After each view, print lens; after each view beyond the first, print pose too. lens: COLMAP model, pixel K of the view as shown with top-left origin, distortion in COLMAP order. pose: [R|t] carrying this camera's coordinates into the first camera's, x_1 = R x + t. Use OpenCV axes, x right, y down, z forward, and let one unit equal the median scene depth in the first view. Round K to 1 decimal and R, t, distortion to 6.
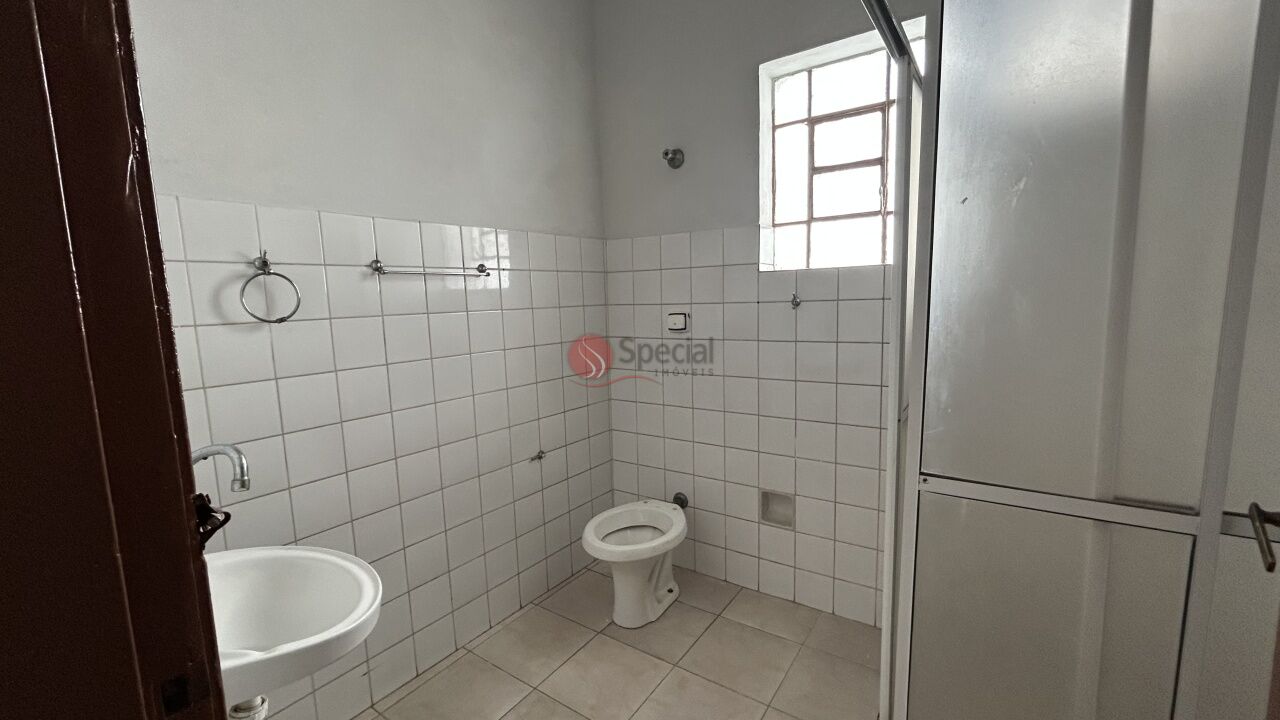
lens RADIAL K [[517.2, 0, 643.2], [0, 517.2, 360.7], [0, 0, 1]] dist [-0.003945, 0.001881]
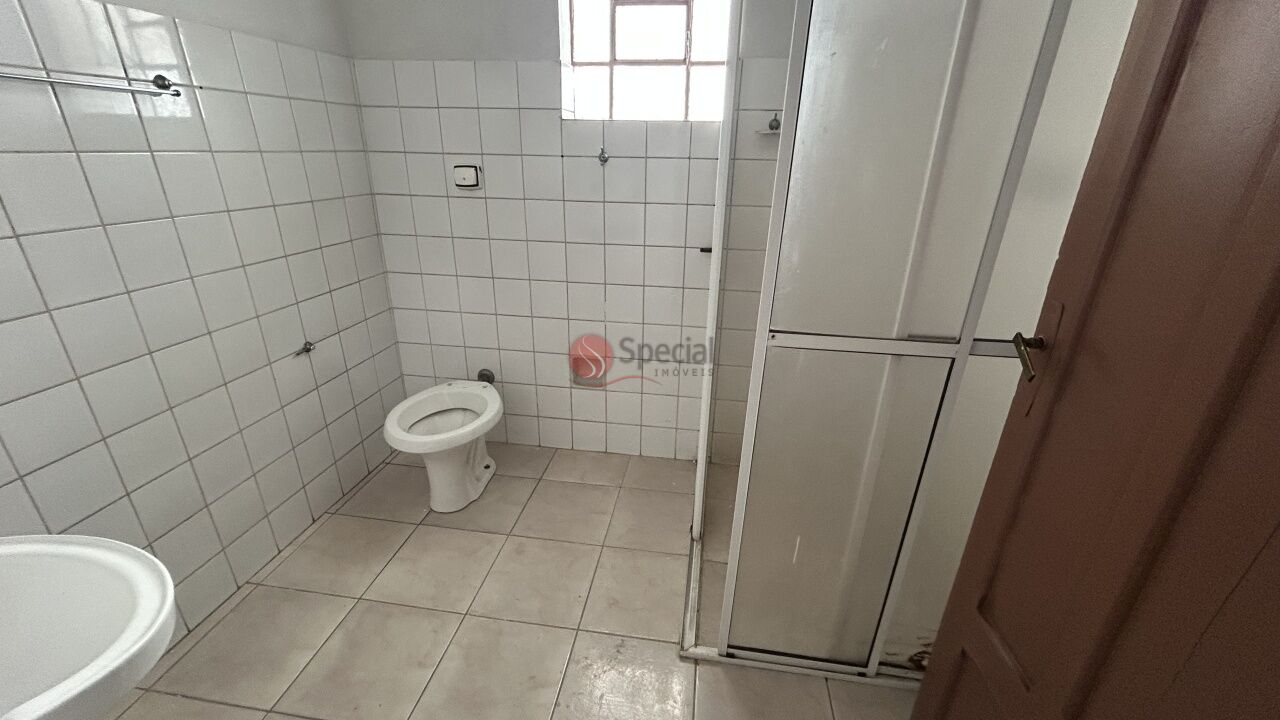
lens RADIAL K [[517.2, 0, 642.3], [0, 517.2, 359.6], [0, 0, 1]] dist [-0.003945, 0.001881]
pose [[0.896646, -0.123140, 0.425279, -0.083820], [0.008454, 0.965131, 0.261631, -0.005012], [-0.442667, -0.230995, 0.866422, 0.076377]]
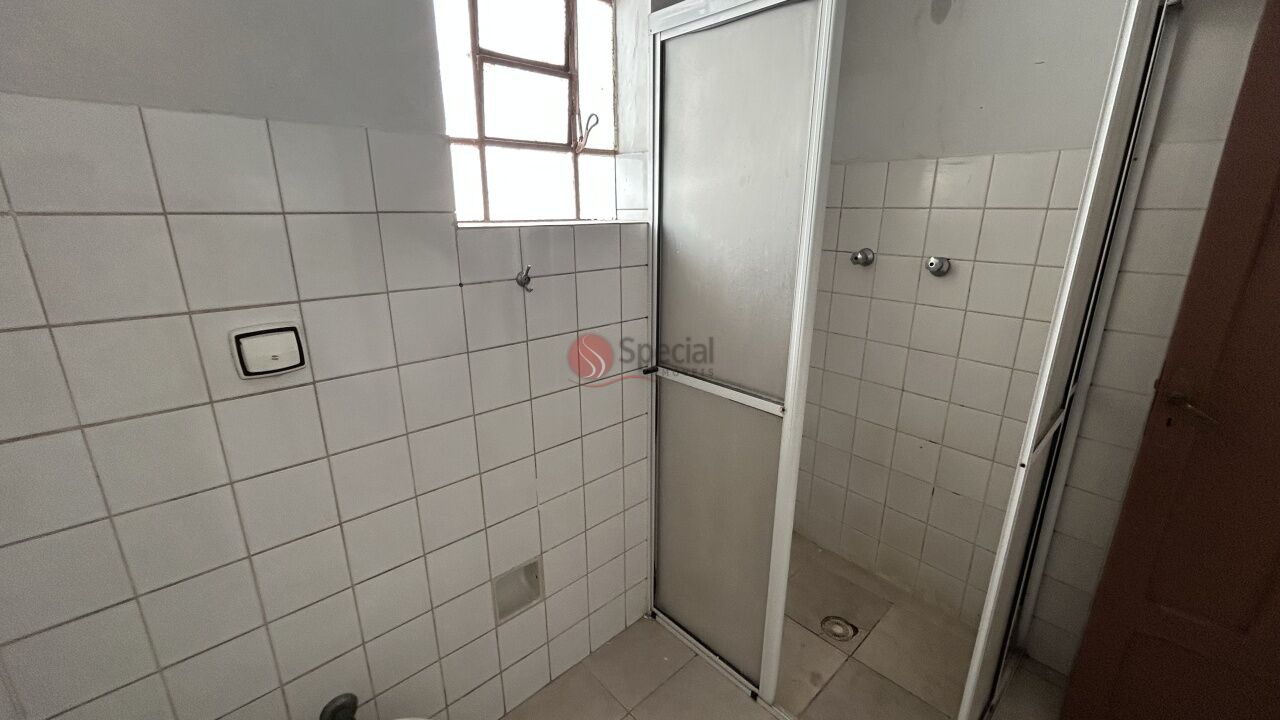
lens RADIAL K [[517.2, 0, 648.6], [0, 517.2, 358.4], [0, 0, 1]] dist [-0.003945, 0.001881]
pose [[0.207908, -0.246219, 0.946652, -0.287559], [0.108520, 0.967632, 0.227842, -0.147658], [-0.972110, 0.055361, 0.227898, 0.718908]]
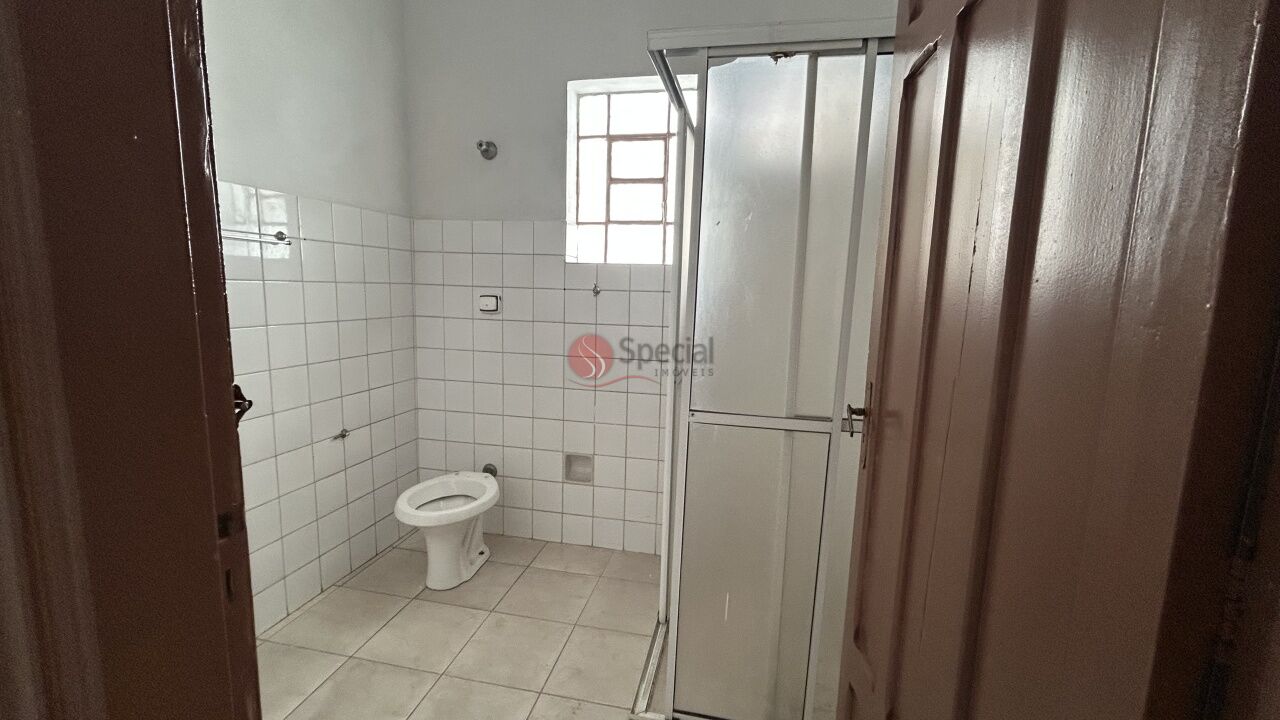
lens RADIAL K [[517.2, 0, 642.8], [0, 517.2, 361.2], [0, 0, 1]] dist [-0.003945, 0.001881]
pose [[0.918858, 0.002347, 0.394581, -0.072243], [-0.008604, 0.999864, 0.014089, 0.030148], [-0.394494, -0.016341, 0.918753, -0.127614]]
